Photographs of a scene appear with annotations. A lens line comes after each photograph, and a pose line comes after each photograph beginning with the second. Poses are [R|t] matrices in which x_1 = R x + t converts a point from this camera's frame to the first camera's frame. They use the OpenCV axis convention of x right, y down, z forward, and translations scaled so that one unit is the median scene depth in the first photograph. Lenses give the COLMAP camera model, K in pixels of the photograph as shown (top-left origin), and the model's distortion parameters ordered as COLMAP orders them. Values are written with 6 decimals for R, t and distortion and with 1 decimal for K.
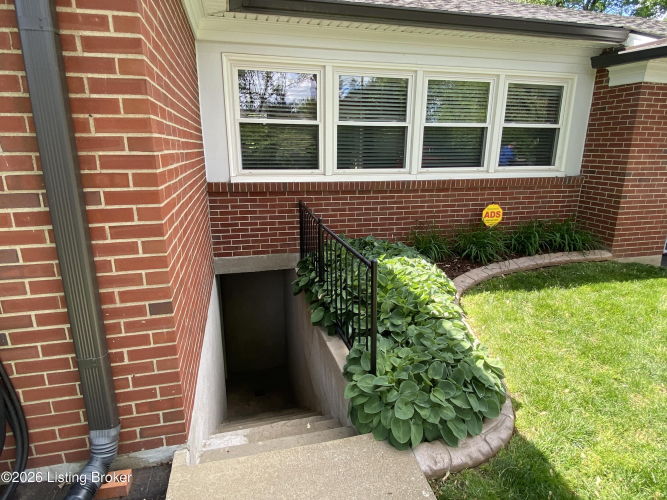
lens RADIAL K [[383.4, 0, 332.7], [0, 383.4, 254.3], [0, 0, 1]] dist [0.021117, -0.011480]
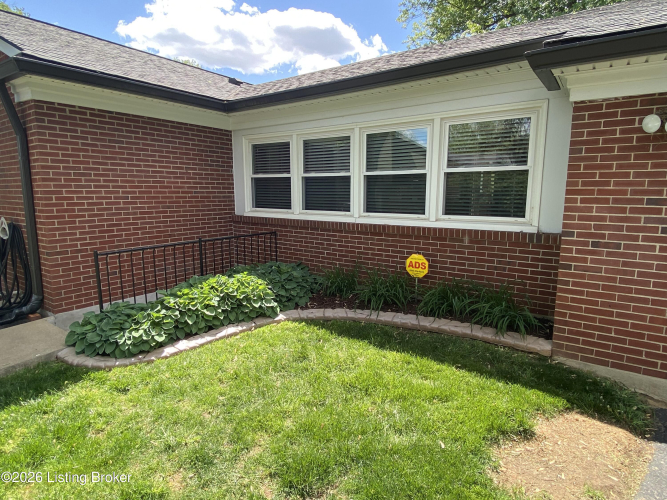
lens RADIAL K [[383.4, 0, 338.5], [0, 383.4, 249.0], [0, 0, 1]] dist [0.021117, -0.011480]
pose [[0.644761, 0.110303, -0.756384, 0.996003], [-0.207264, 0.977691, -0.034101, -0.071958], [0.735748, 0.178758, 0.653238, 0.261837]]
